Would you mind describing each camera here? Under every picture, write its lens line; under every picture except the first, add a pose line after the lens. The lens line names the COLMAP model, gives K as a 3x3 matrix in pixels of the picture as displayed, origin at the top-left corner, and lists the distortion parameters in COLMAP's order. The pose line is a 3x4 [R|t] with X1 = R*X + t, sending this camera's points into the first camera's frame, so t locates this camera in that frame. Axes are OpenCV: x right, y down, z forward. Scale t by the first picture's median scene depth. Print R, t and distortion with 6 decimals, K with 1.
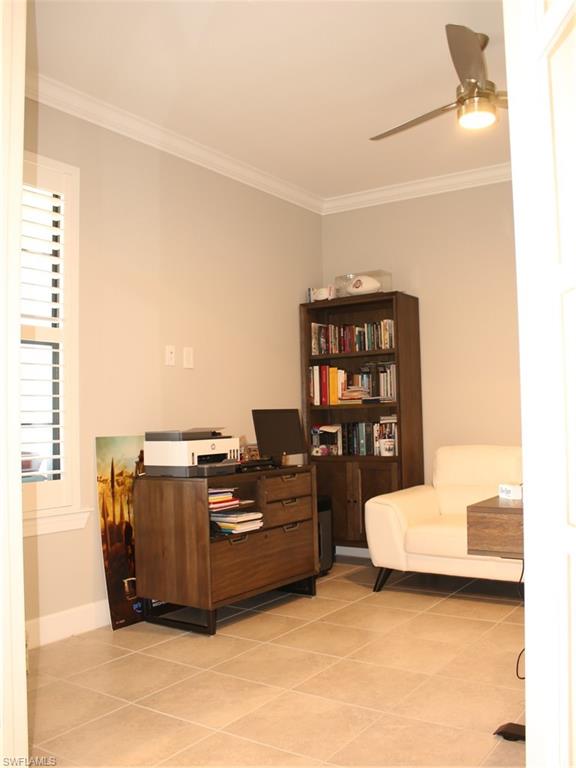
lens RADIAL K [[732.5, 0, 288.0], [0, 732.5, 384.0], [0, 0, 1]] dist [-0.141976, 0.143677]
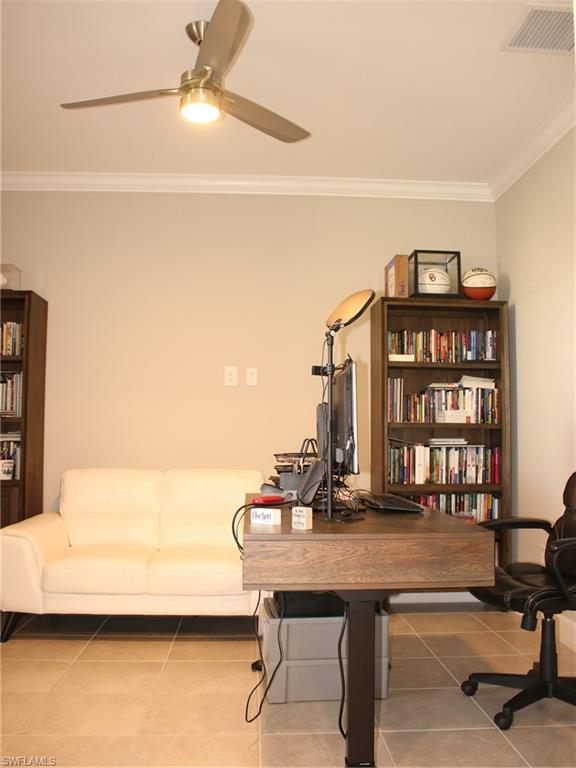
lens RADIAL K [[732.5, 0, 288.0], [0, 732.5, 384.0], [0, 0, 1]] dist [-0.141976, 0.143677]
pose [[0.797198, 0.072386, 0.599363, -0.128691], [-0.049642, 0.997284, -0.054416, 0.018105], [-0.601674, 0.013627, 0.798626, 0.142234]]
